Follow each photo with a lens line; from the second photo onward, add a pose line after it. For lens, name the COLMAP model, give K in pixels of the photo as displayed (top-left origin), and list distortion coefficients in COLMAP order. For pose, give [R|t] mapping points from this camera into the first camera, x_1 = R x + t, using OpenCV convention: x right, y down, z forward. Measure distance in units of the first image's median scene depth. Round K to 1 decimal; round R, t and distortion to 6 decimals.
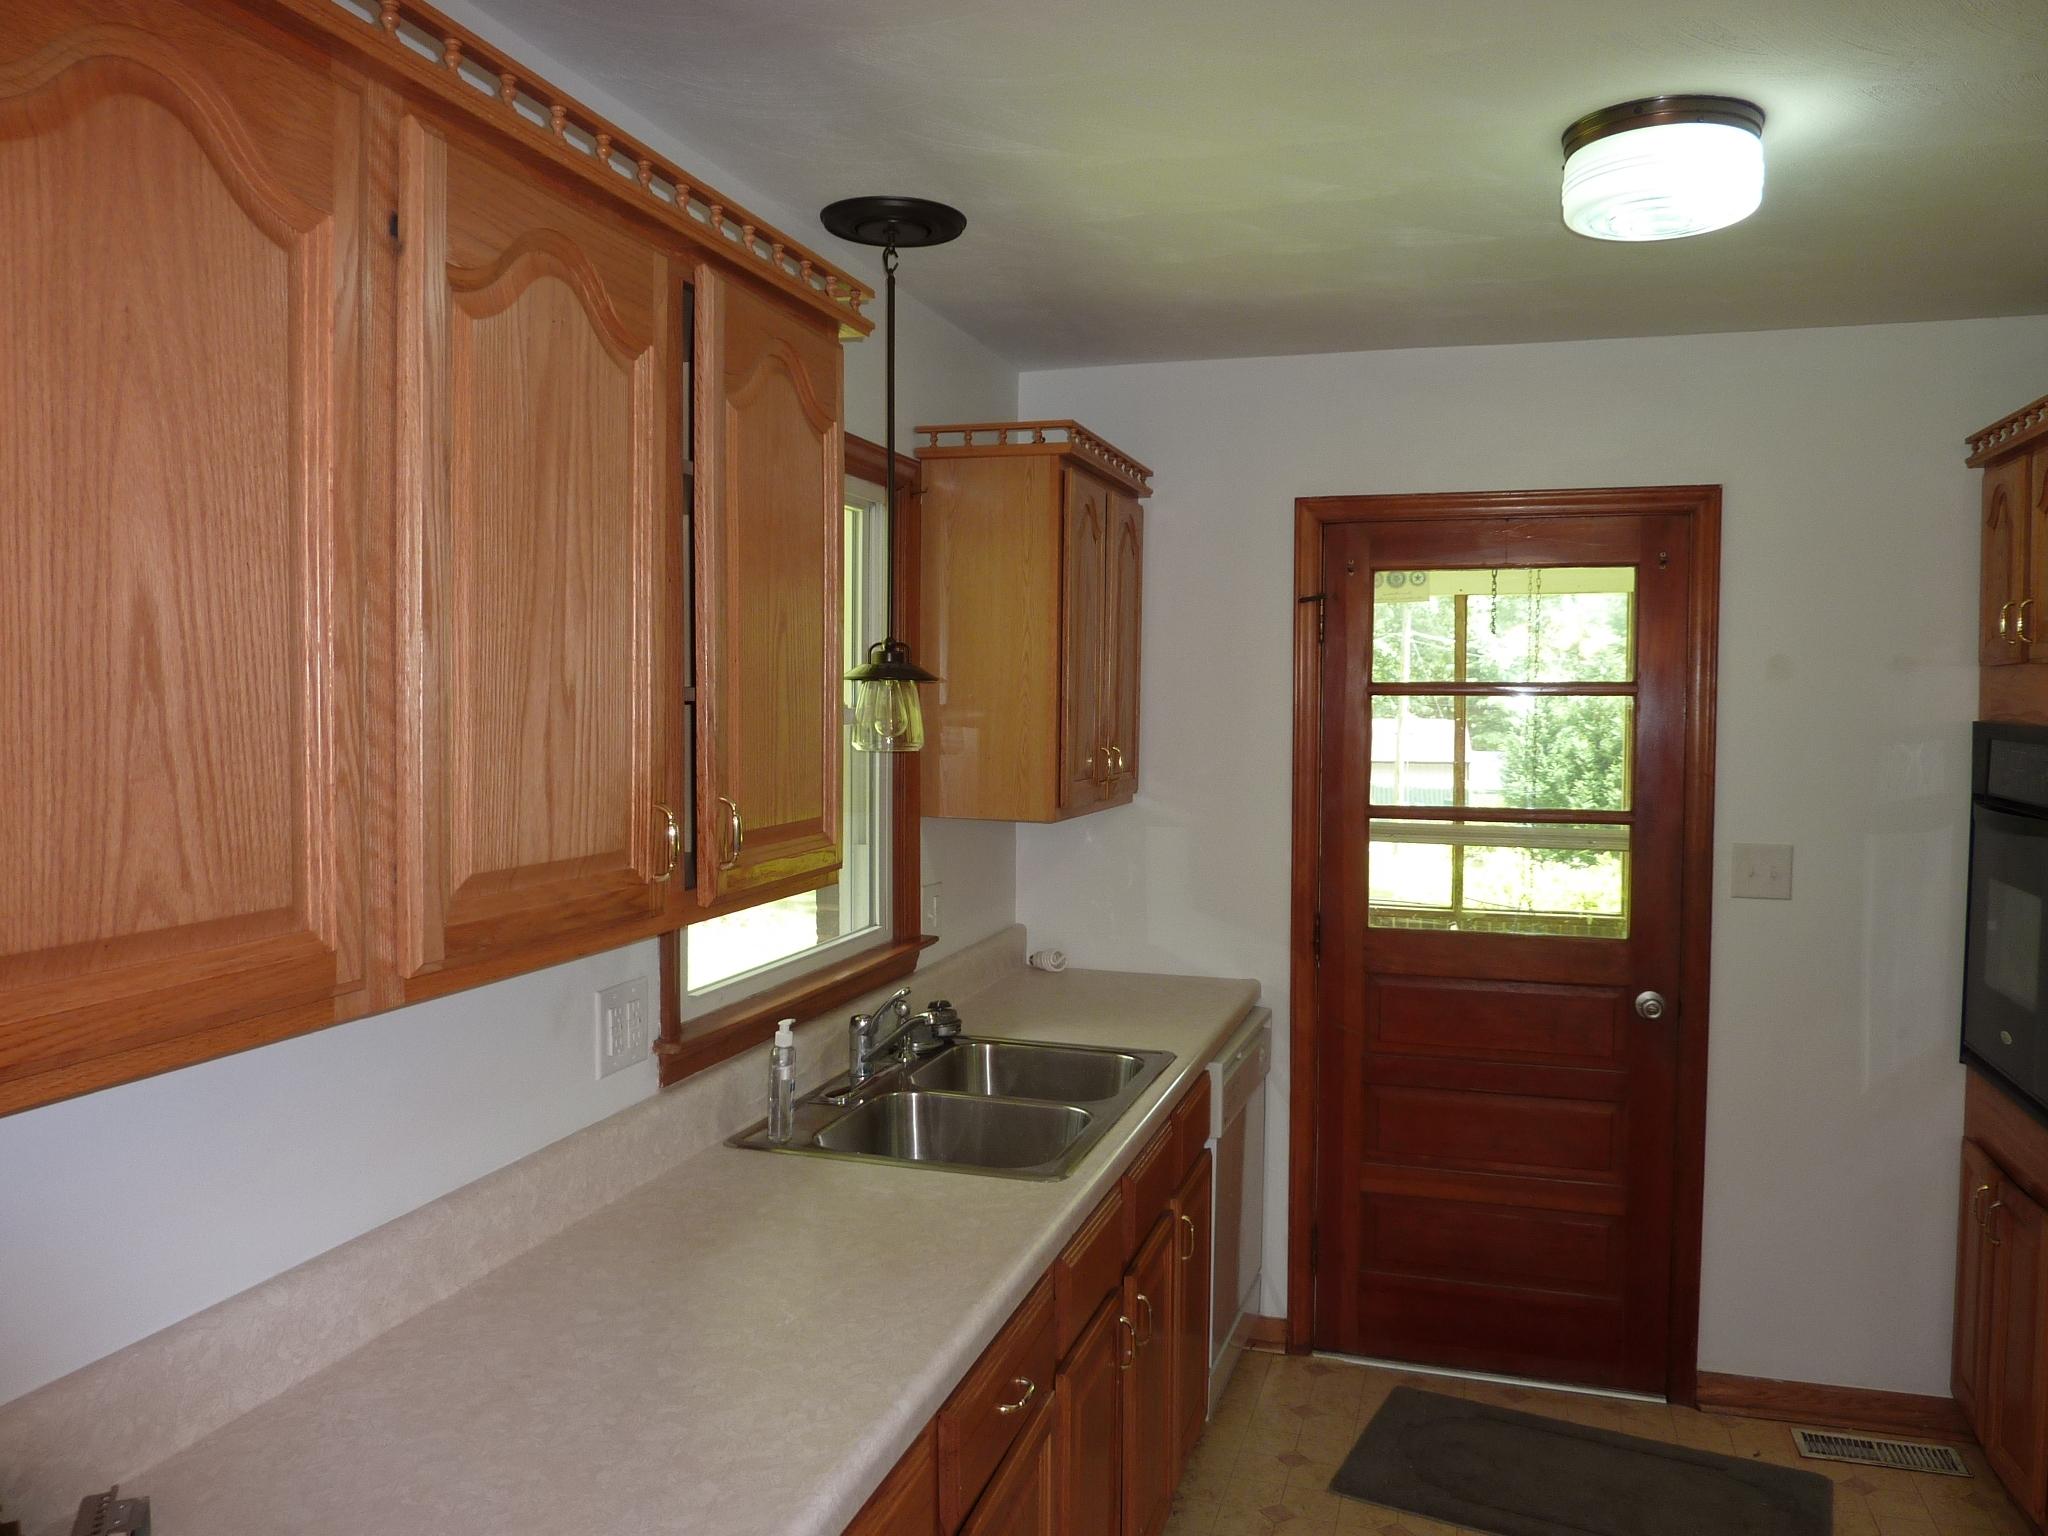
lens RADIAL K [[1531.3, 0, 1022.0], [0, 1531.3, 767.4], [0, 0, 1]] dist [-0.024114, -0.015730]
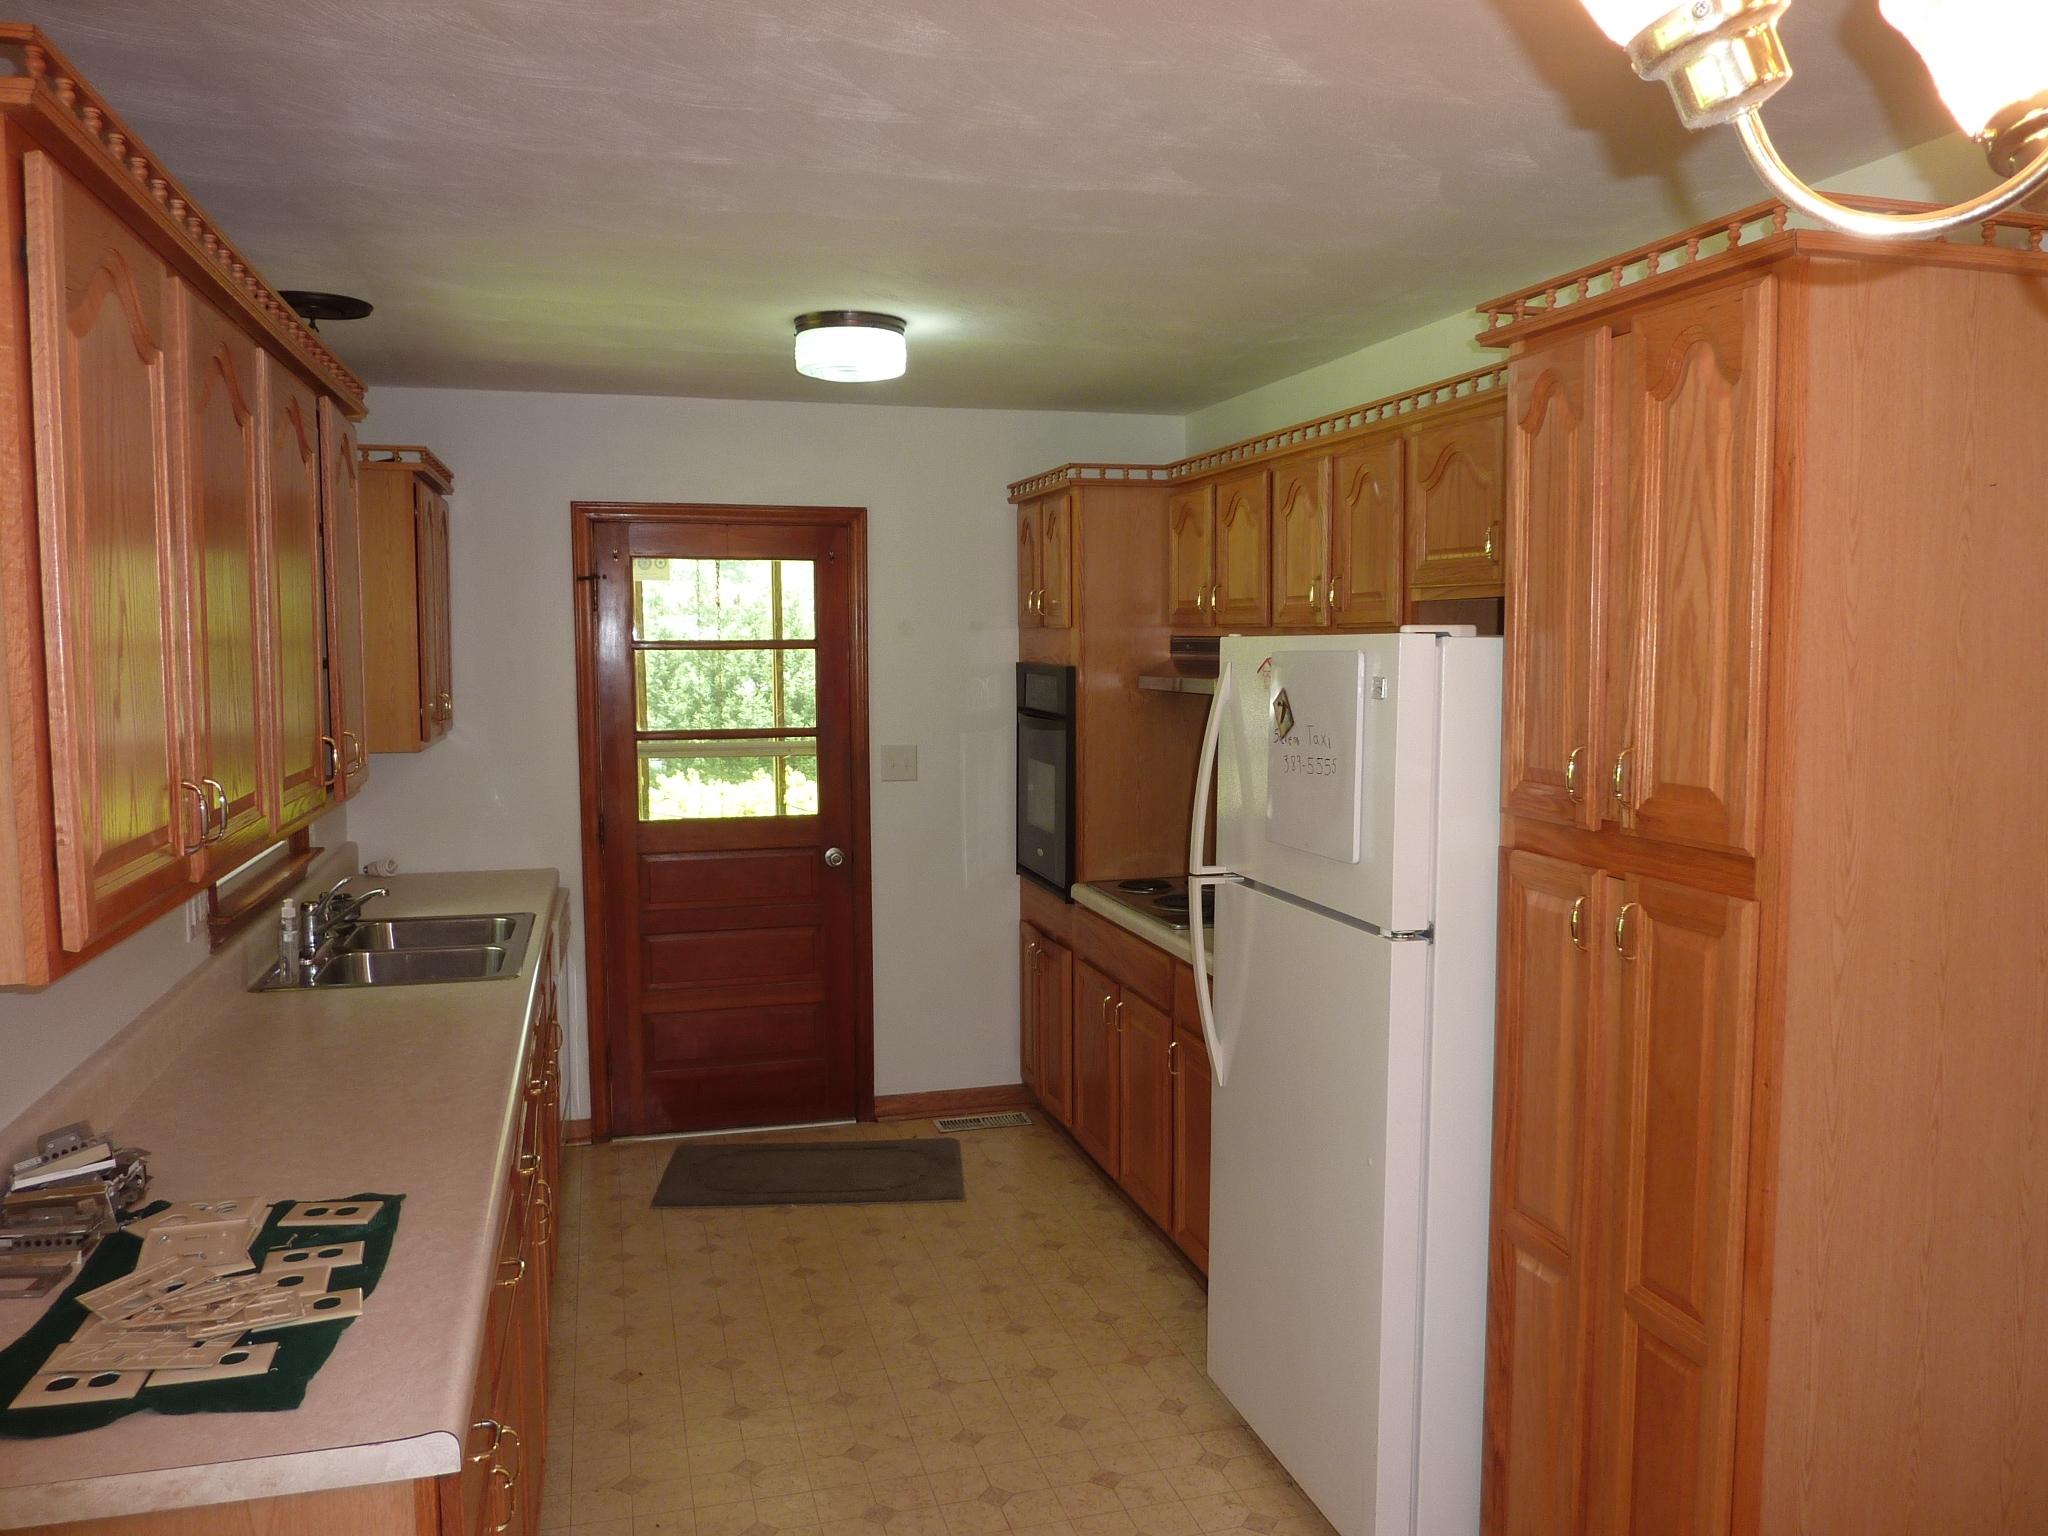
lens RADIAL K [[1531.3, 0, 1024.9], [0, 1531.3, 764.3], [0, 0, 1]] dist [-0.024114, -0.015730]
pose [[0.843753, -0.052694, 0.534138, -0.227903], [0.032007, 0.998338, 0.047928, 0.000157], [-0.535776, -0.023344, 0.844038, -0.364336]]
